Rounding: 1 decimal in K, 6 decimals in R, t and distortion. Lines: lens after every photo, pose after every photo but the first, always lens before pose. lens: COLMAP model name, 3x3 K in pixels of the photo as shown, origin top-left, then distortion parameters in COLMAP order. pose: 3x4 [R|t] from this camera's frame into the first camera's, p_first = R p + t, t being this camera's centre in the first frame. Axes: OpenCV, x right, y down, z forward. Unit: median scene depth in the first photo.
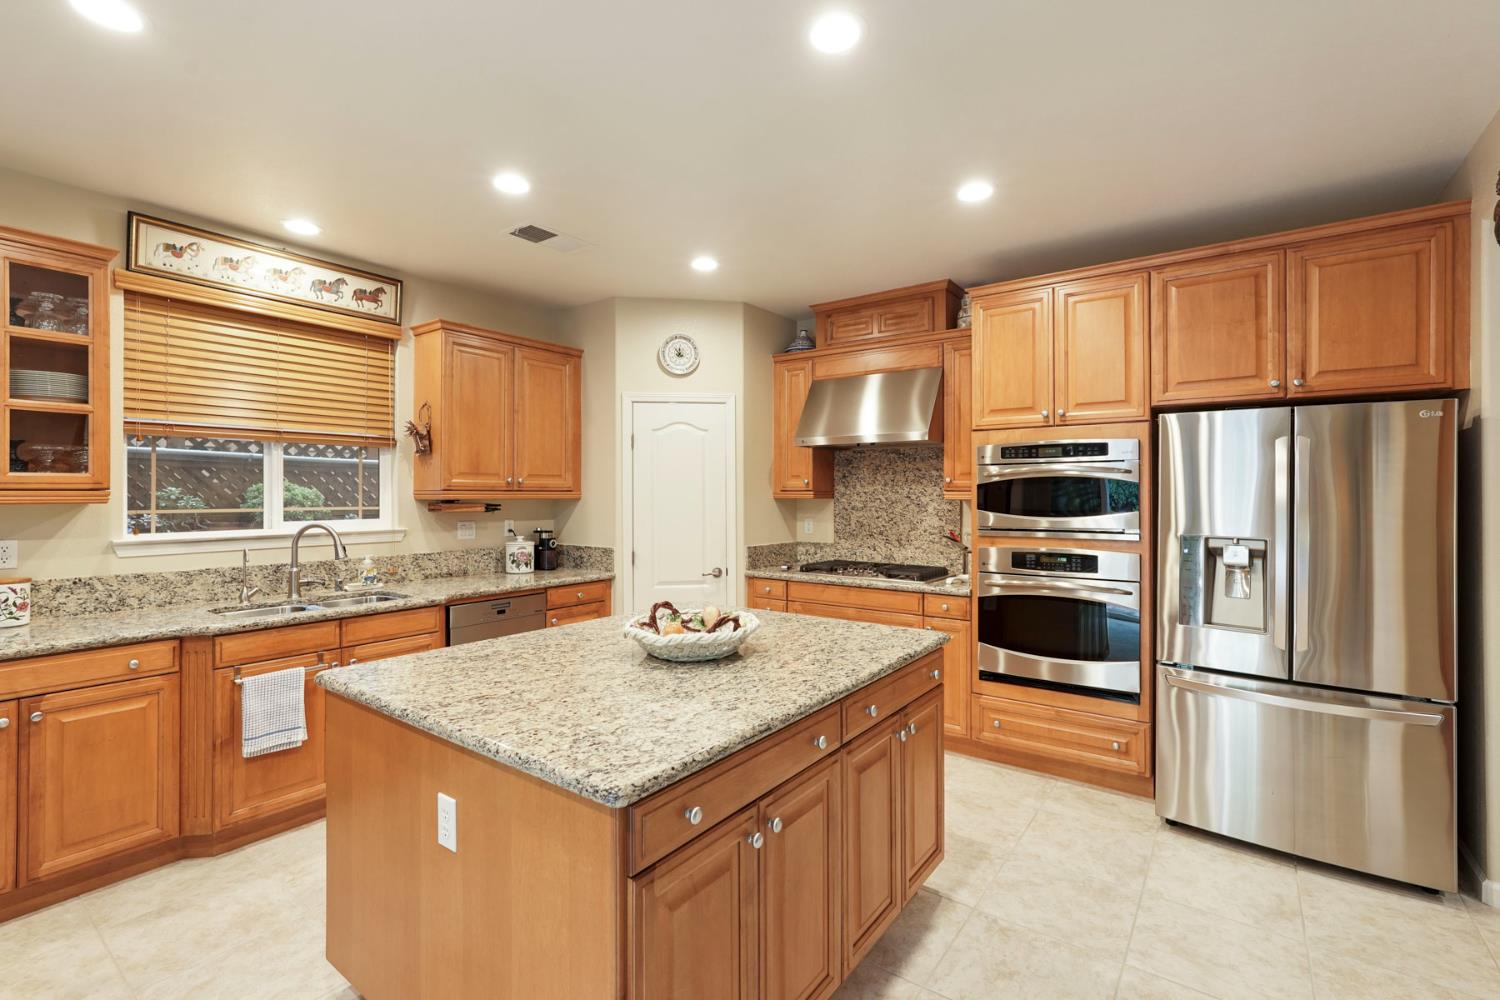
lens RADIAL K [[666.2, 0, 752.5], [0, 666.2, 489.0], [0, 0, 1]] dist [-0.012805, 0.007511]
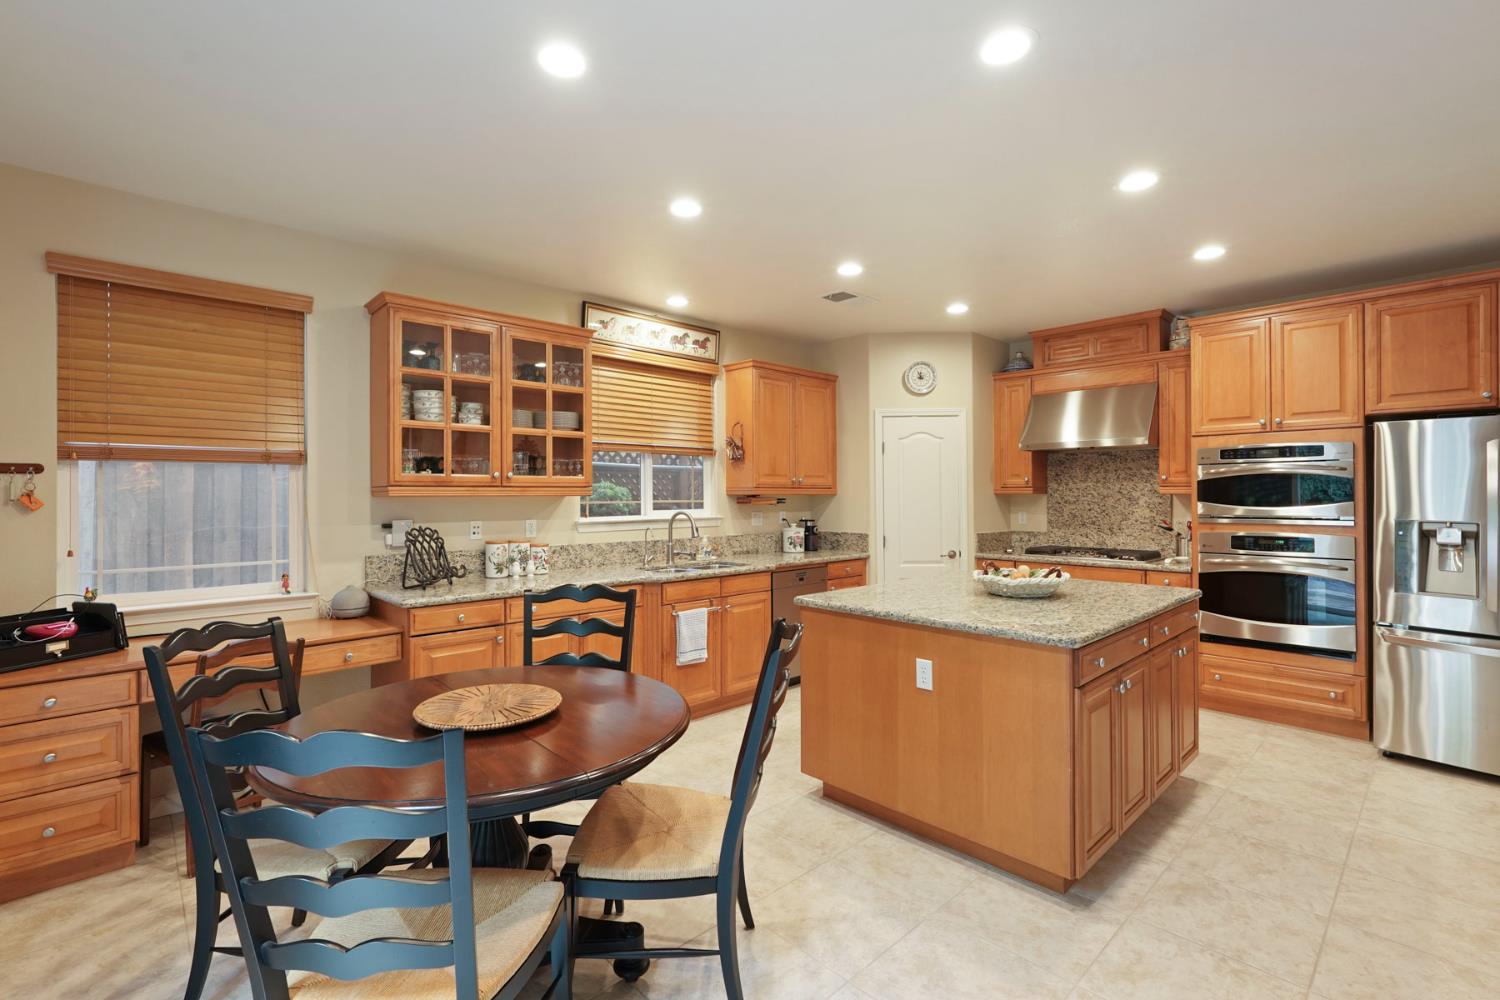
lens RADIAL K [[666.2, 0, 749.7], [0, 666.2, 490.2], [0, 0, 1]] dist [-0.012805, 0.007511]
pose [[0.984382, -0.003774, -0.176002, -0.255408], [0.003909, 0.999992, 0.000421, 0.006958], [0.175999, -0.001102, 0.984390, -0.338457]]
